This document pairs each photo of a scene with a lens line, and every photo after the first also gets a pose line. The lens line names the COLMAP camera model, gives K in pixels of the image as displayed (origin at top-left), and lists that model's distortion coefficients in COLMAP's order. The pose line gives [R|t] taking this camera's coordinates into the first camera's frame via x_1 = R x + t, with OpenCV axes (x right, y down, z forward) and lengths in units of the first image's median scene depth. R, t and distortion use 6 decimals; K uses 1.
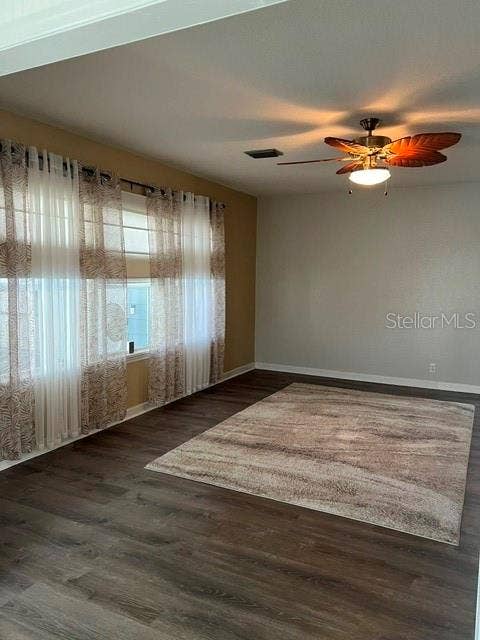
lens RADIAL K [[482.8, 0, 237.6], [0, 482.8, 316.8], [0, 0, 1]] dist [0.048519, -0.054259]
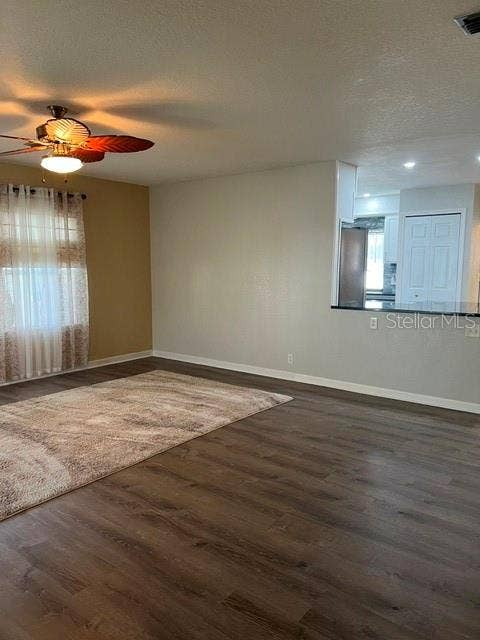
lens RADIAL K [[482.8, 0, 237.6], [0, 482.8, 322.0], [0, 0, 1]] dist [0.048519, -0.054259]
pose [[0.981071, 0.012585, -0.193241, 0.722891], [-0.006512, 0.999466, 0.032033, 0.003644], [0.193540, -0.030169, 0.980628, 0.061165]]
